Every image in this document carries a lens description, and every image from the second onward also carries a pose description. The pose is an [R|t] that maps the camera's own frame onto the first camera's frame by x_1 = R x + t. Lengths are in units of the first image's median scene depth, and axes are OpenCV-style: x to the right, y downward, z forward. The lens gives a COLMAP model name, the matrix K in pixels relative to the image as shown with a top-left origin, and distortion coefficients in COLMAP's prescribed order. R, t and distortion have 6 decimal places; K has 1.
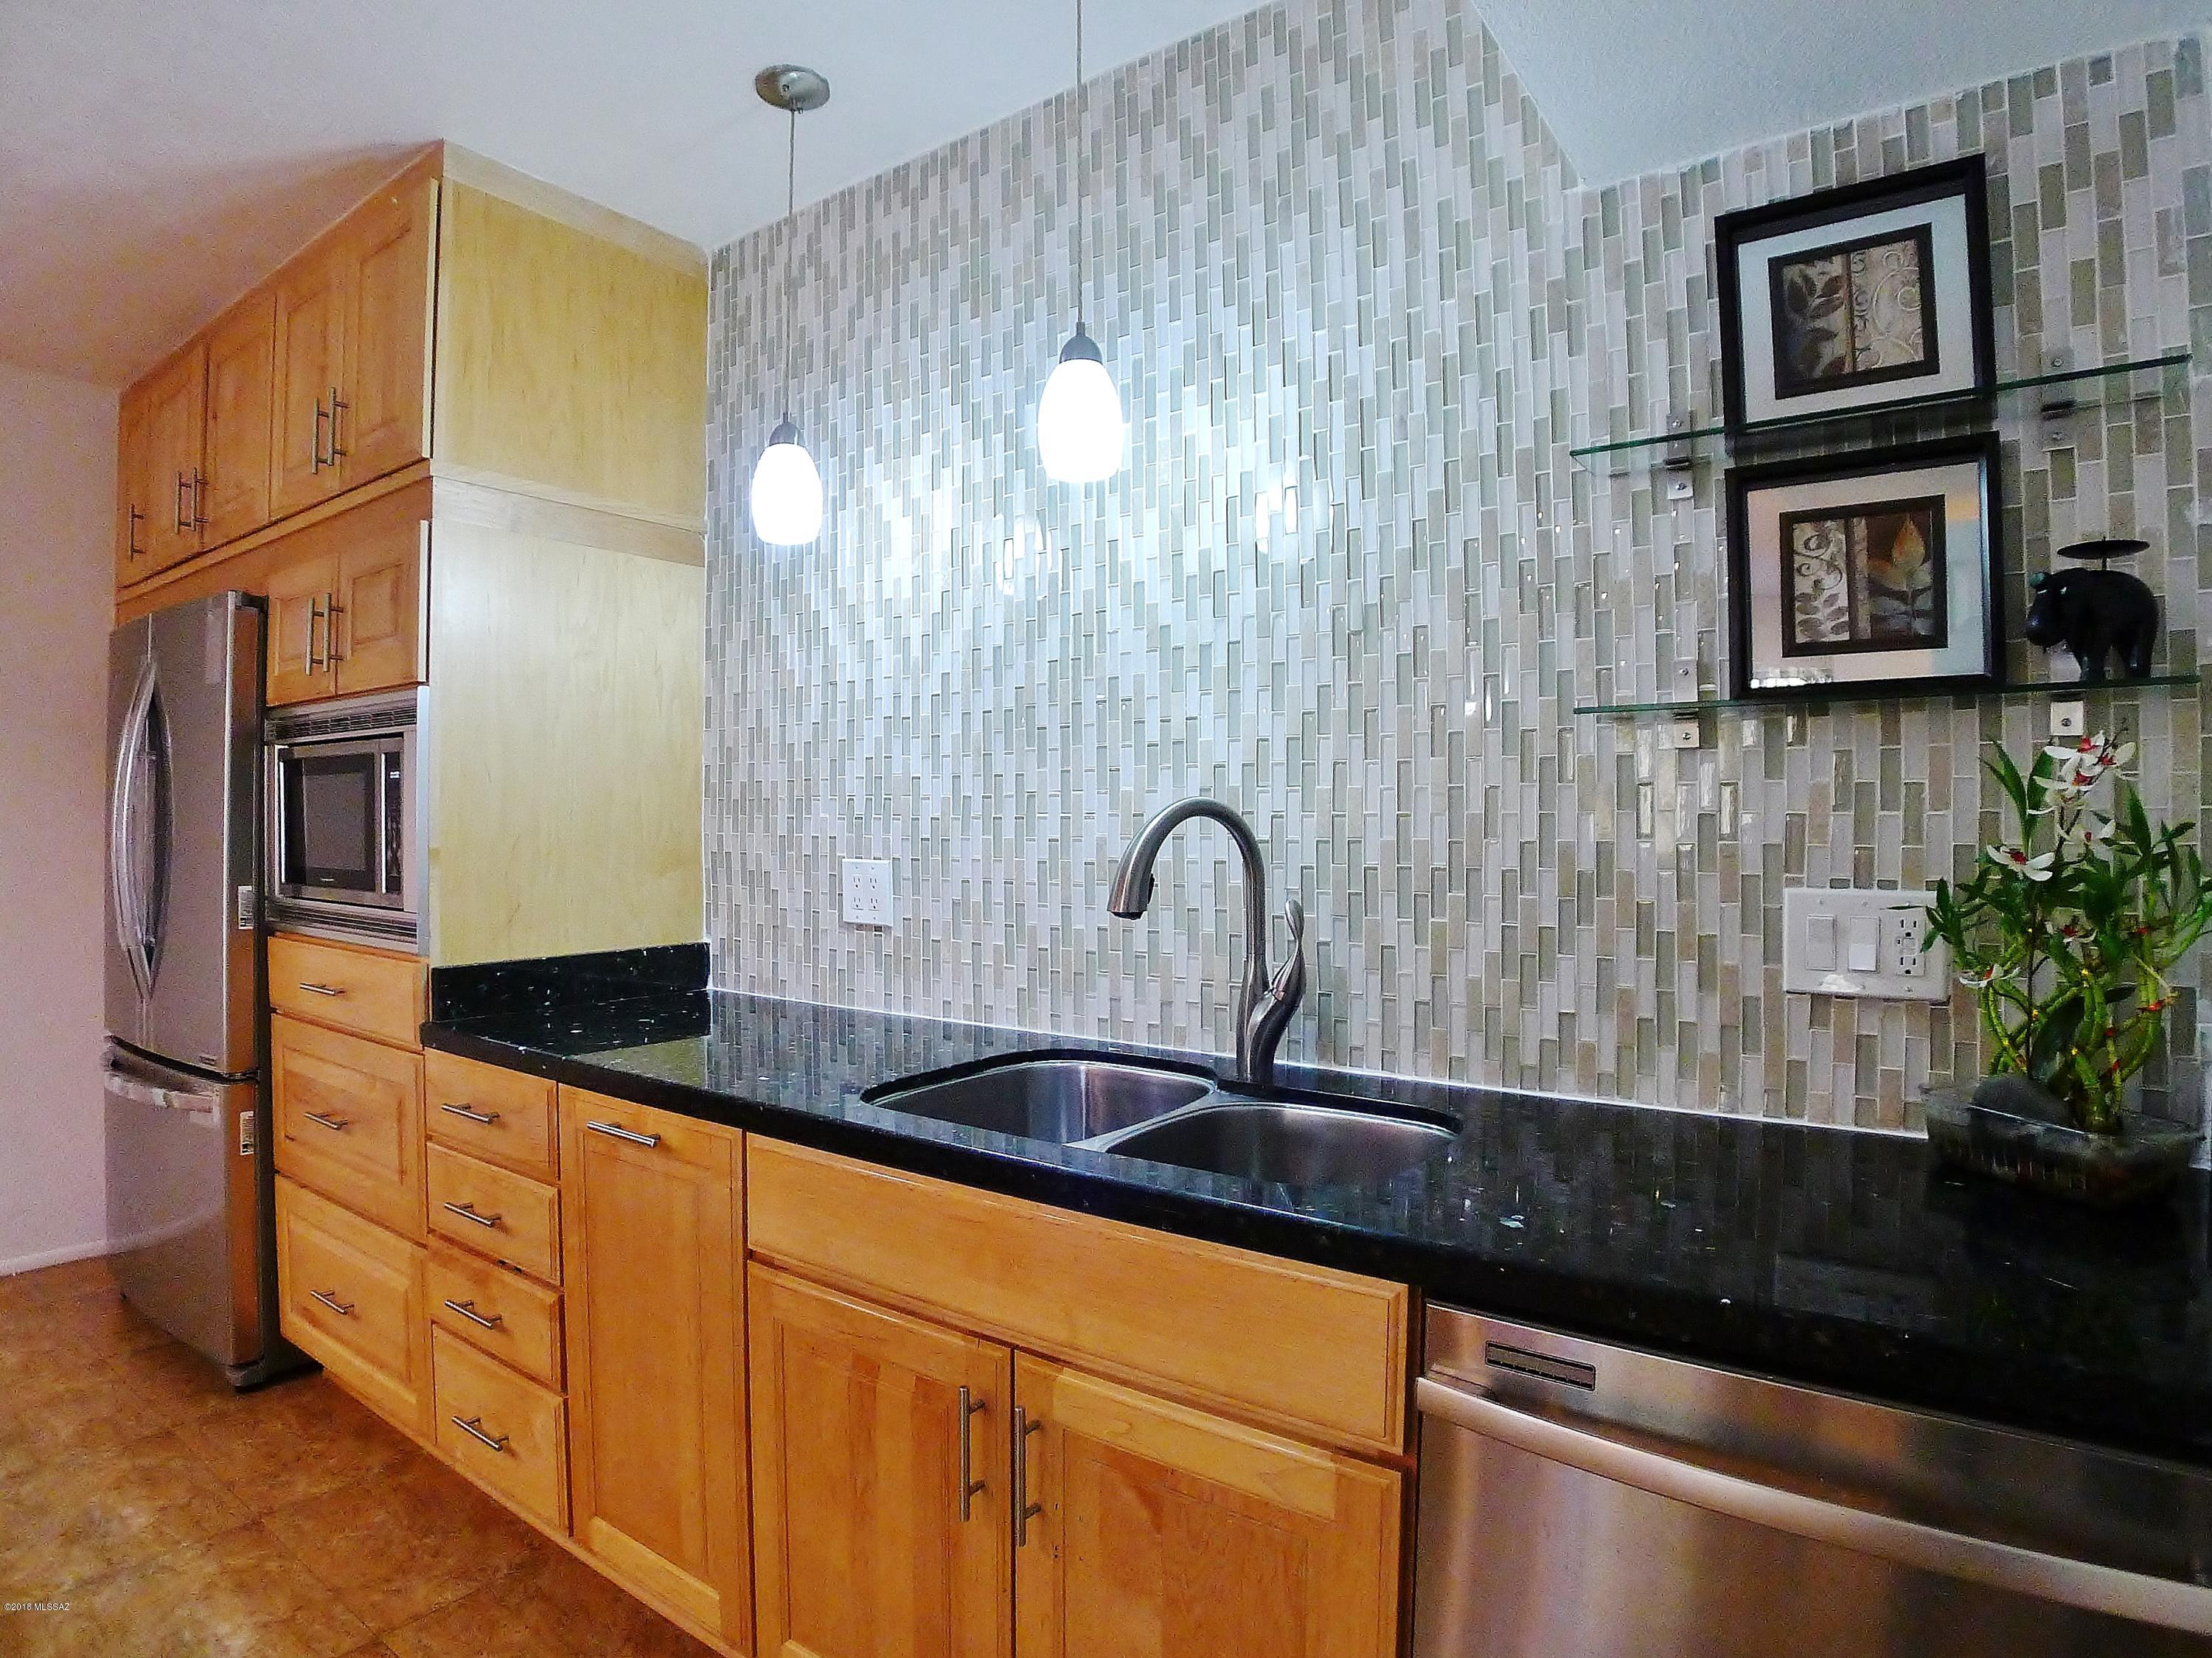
lens RADIAL K [[1218.8, 0, 1078.2], [0, 1218.8, 822.6], [0, 0, 1]] dist [-0.107907, 0.032271]
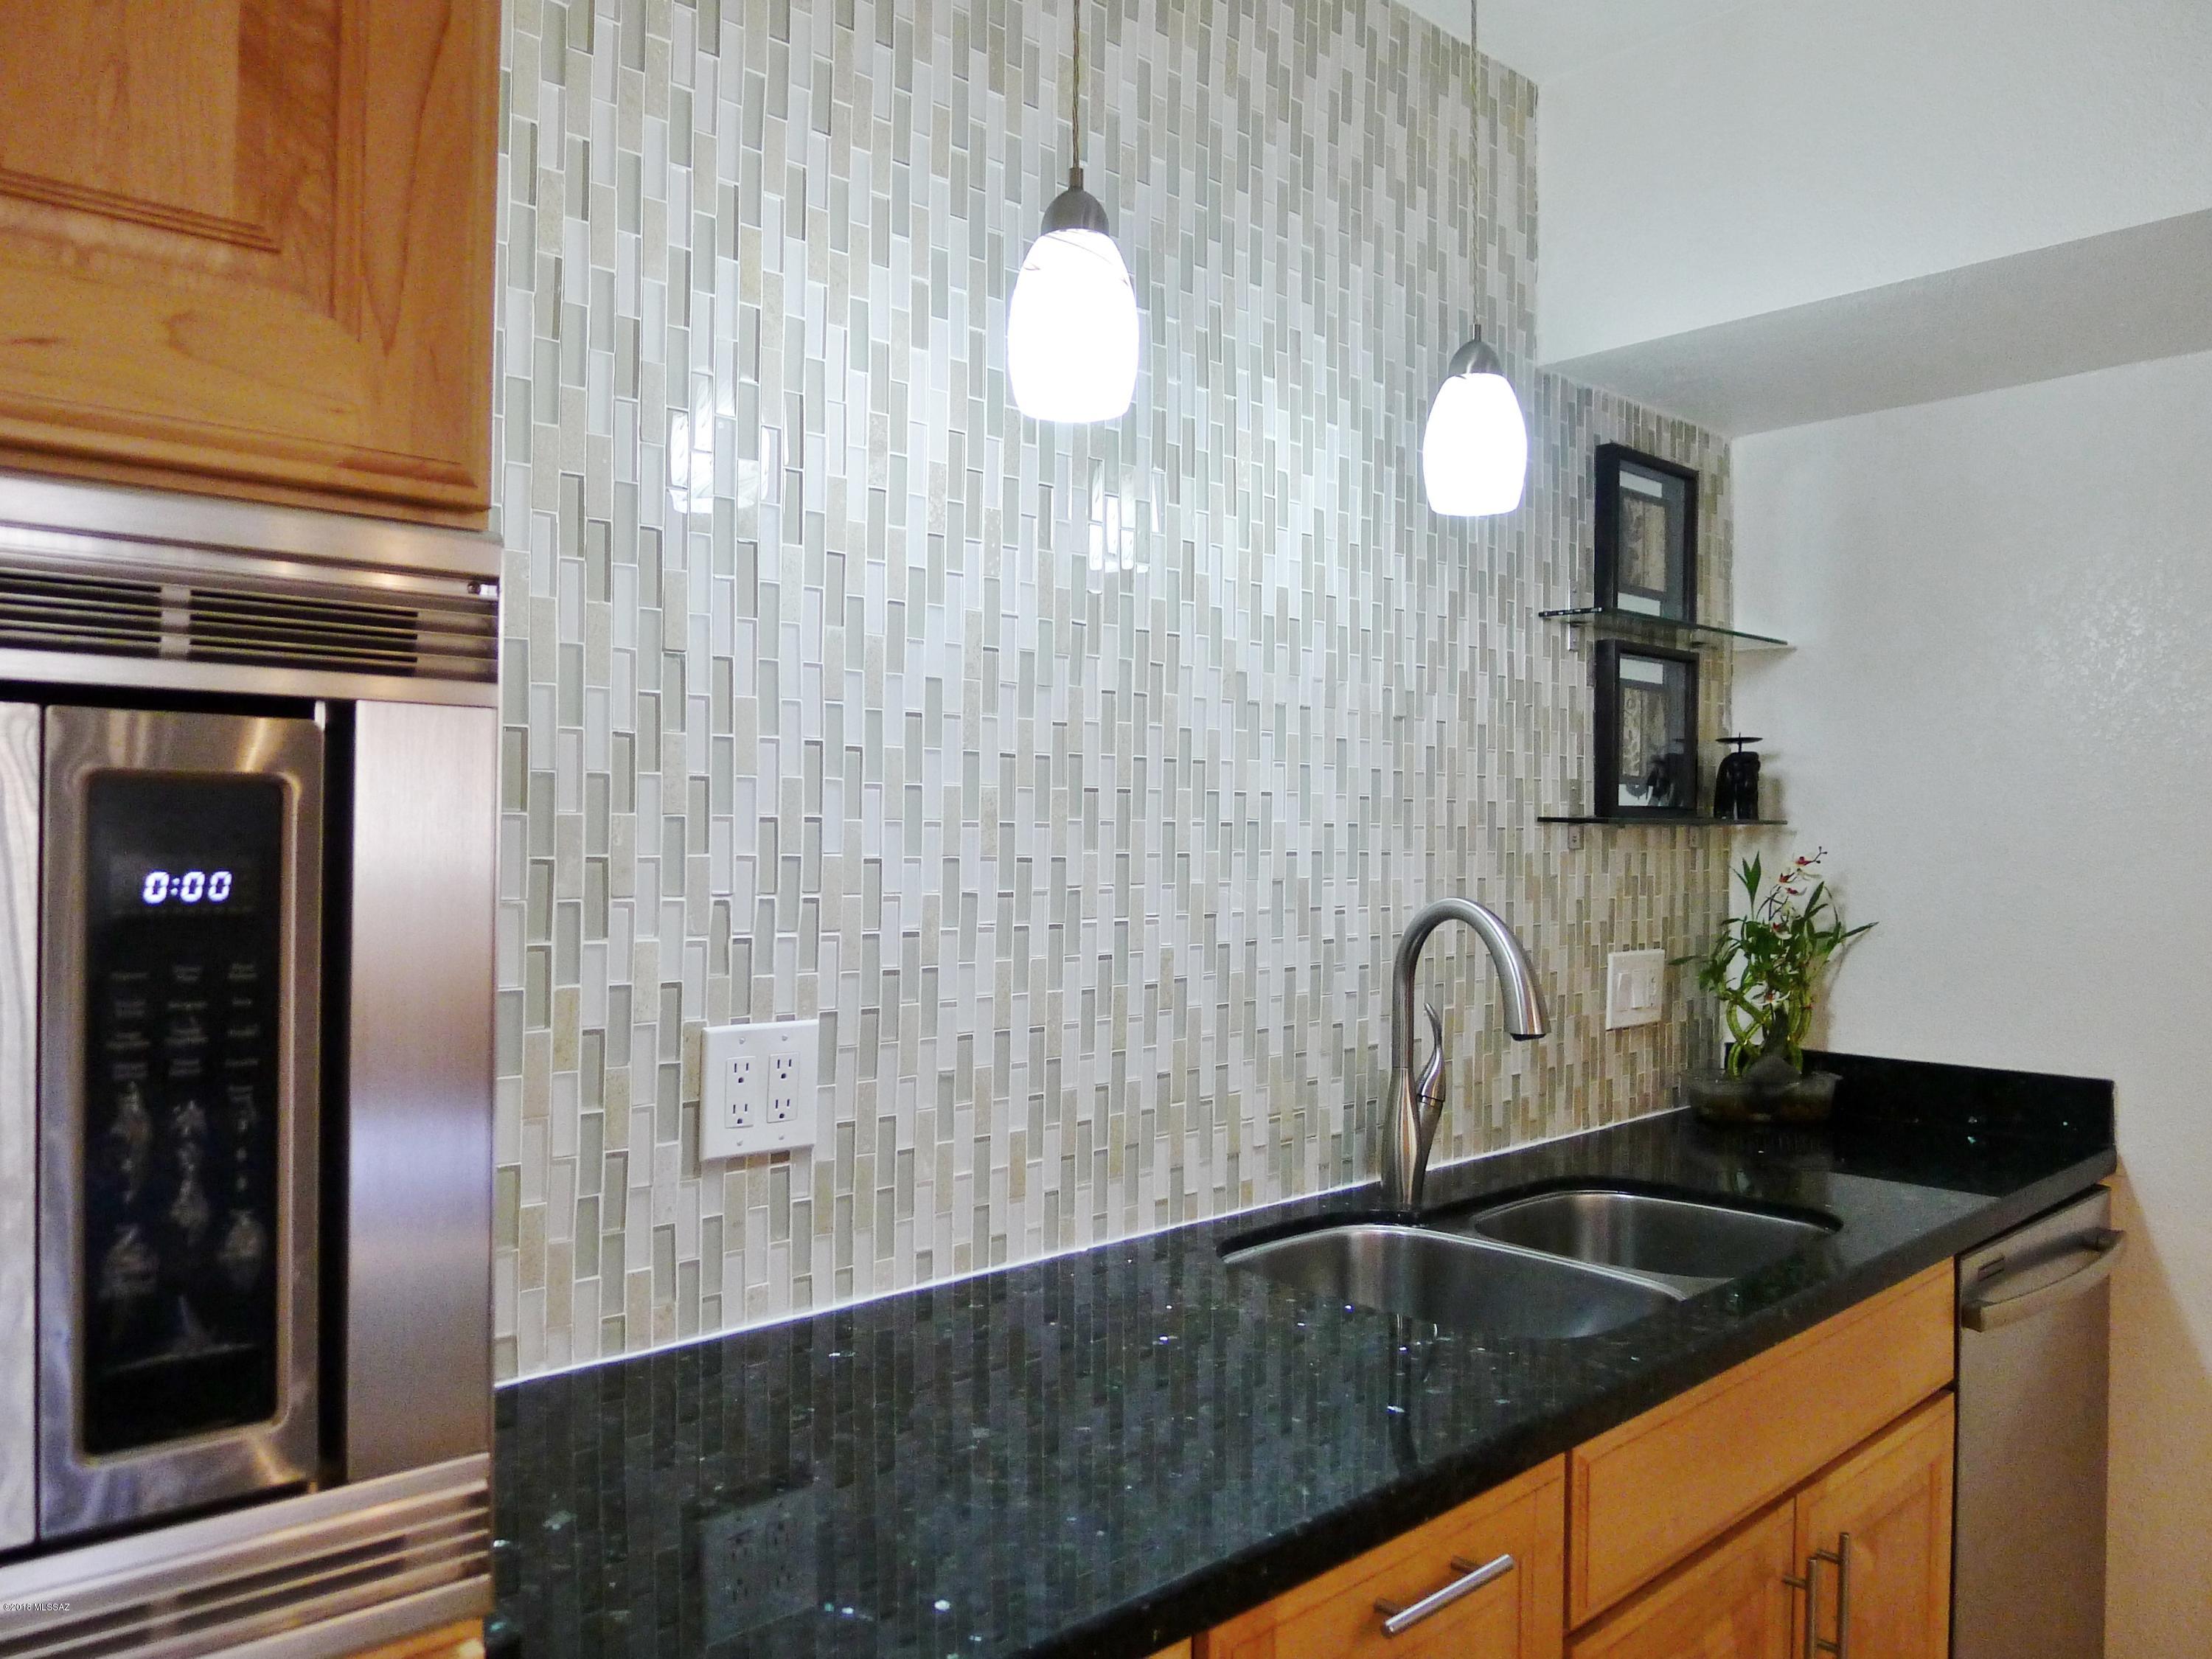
lens RADIAL K [[1576.6, 0, 1094.4], [0, 1576.6, 824.6], [0, 0, 1]] dist [-0.043905, -0.000505]
pose [[0.193138, 0.007051, 0.981146, -0.959567], [-0.005433, 0.999967, -0.006117, -0.058556], [-0.981156, -0.004149, 0.193170, 0.914968]]
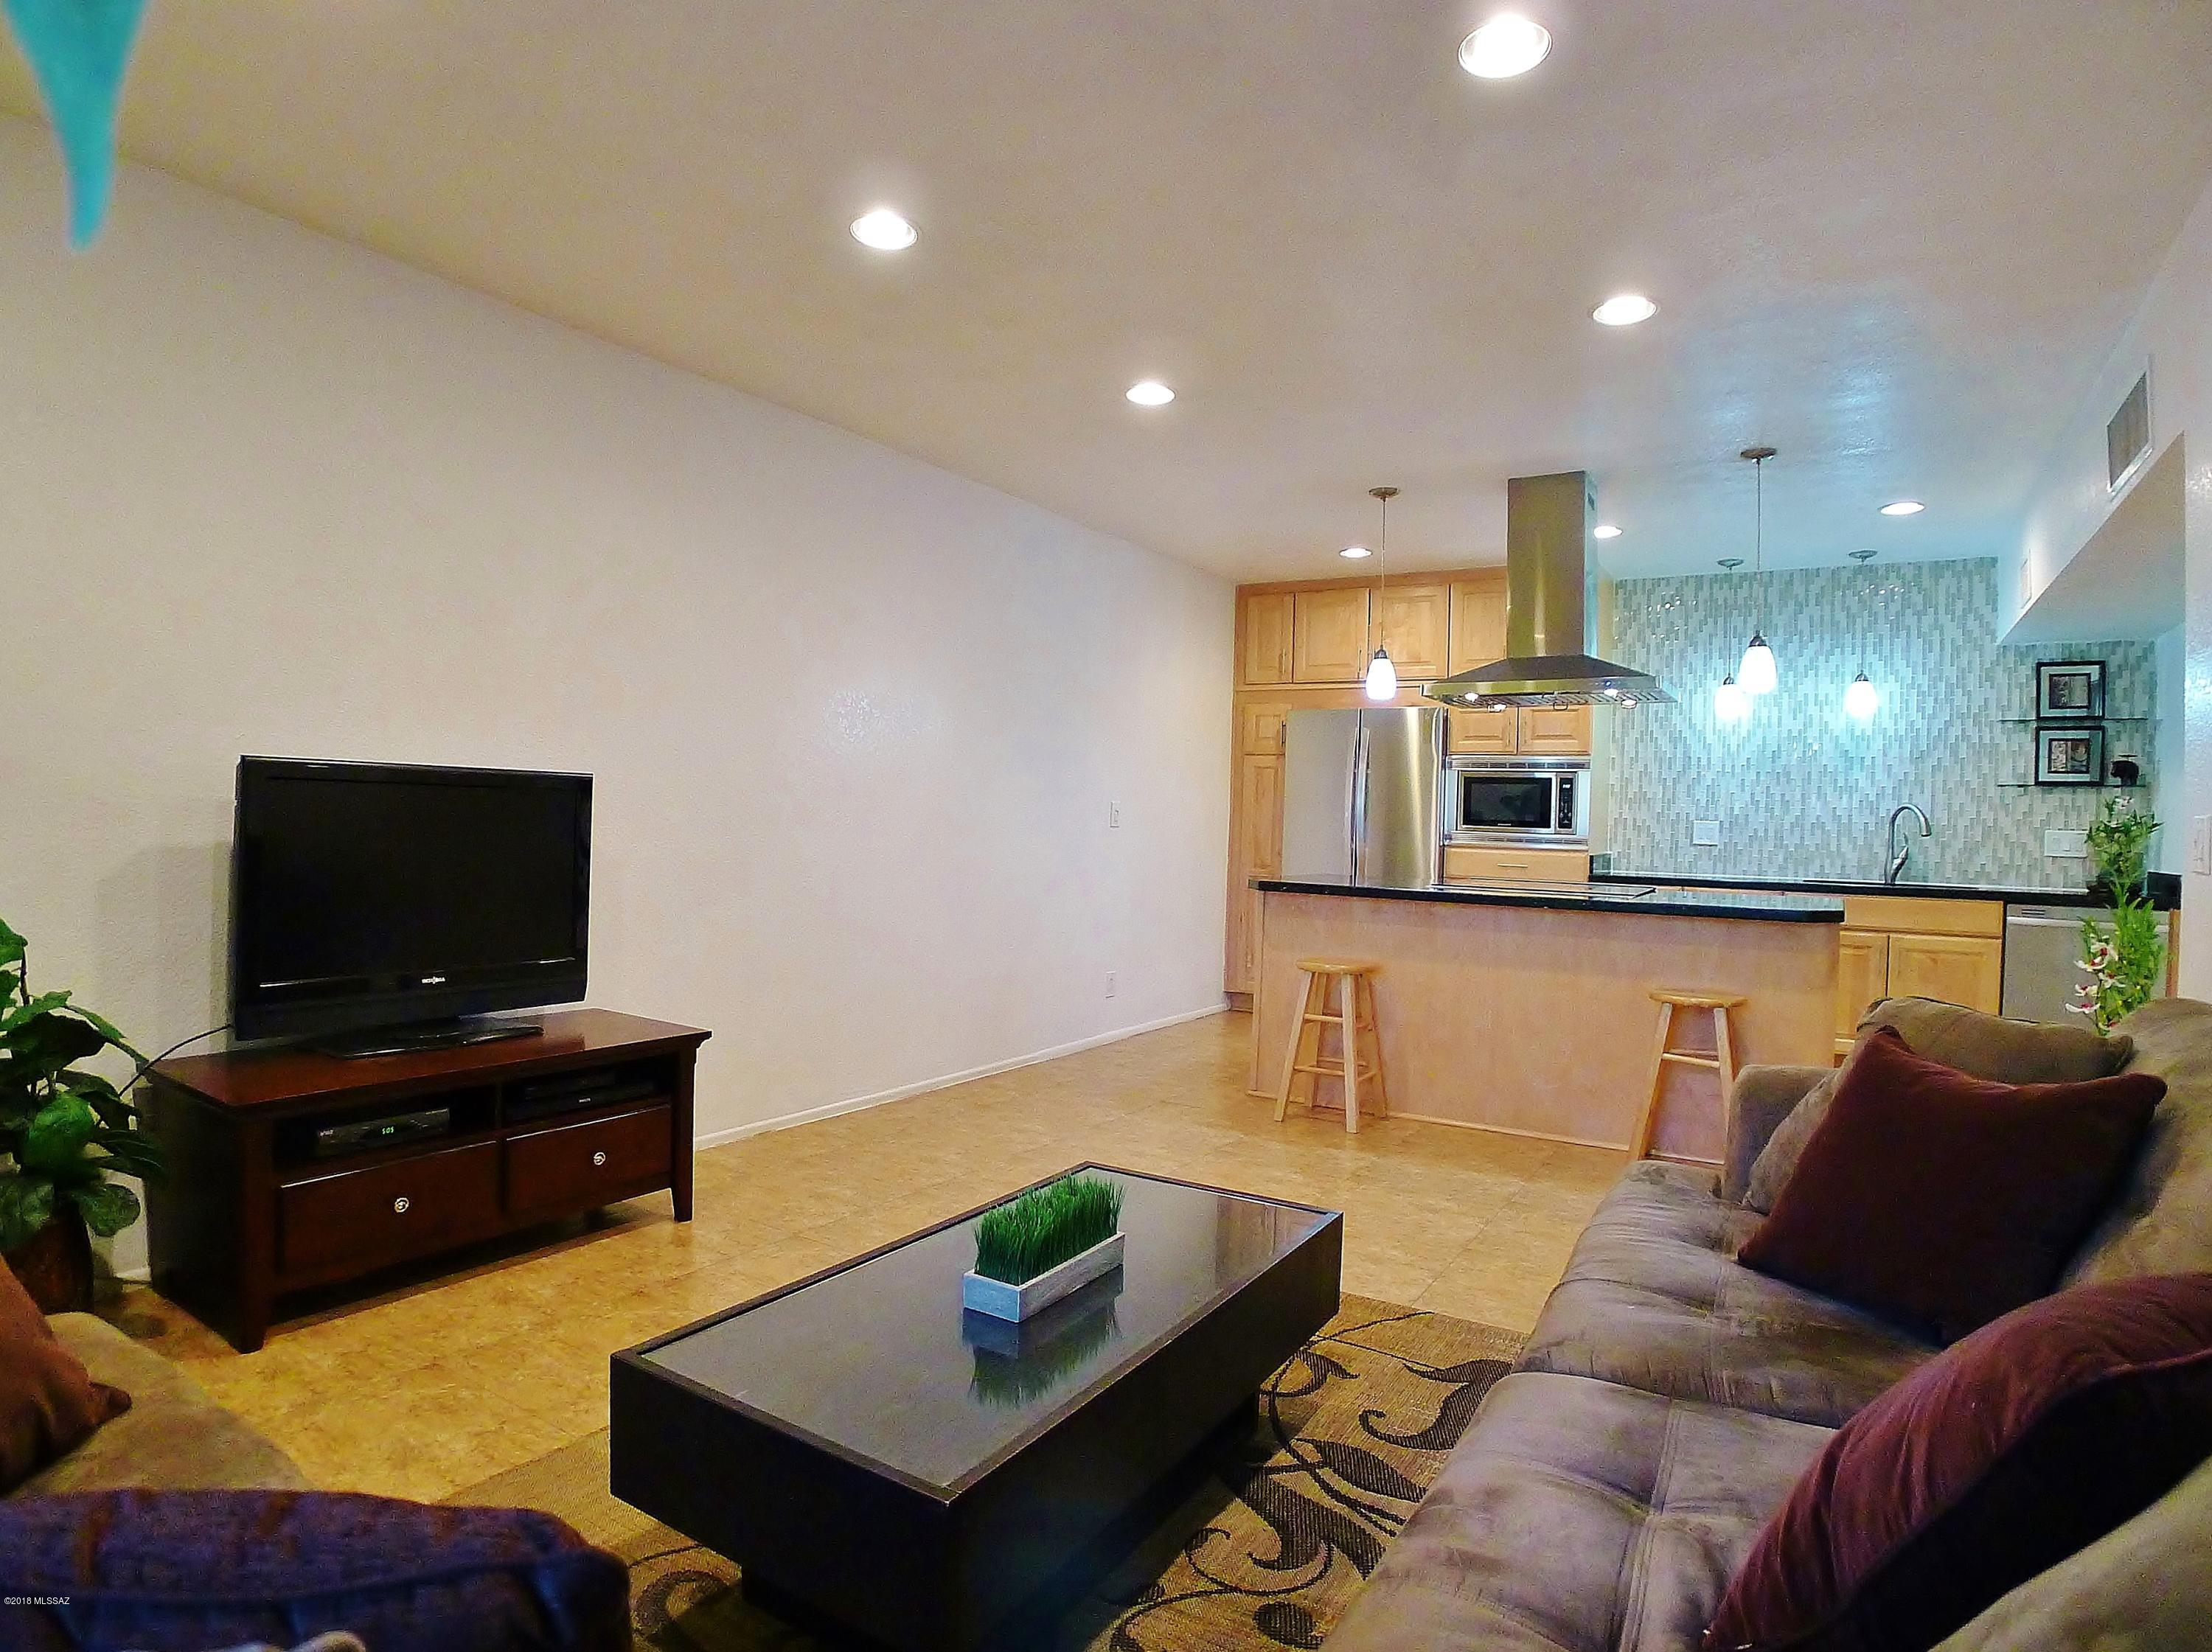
lens RADIAL K [[1208.4, 0, 1093.9], [0, 1208.4, 826.9], [0, 0, 1]] dist [-0.107937, 0.033352]
pose [[0.996875, 0.024843, 0.074983, -2.205262], [-0.025499, 0.999644, 0.007796, 0.071700], [-0.074763, -0.009683, 0.997154, -1.981199]]
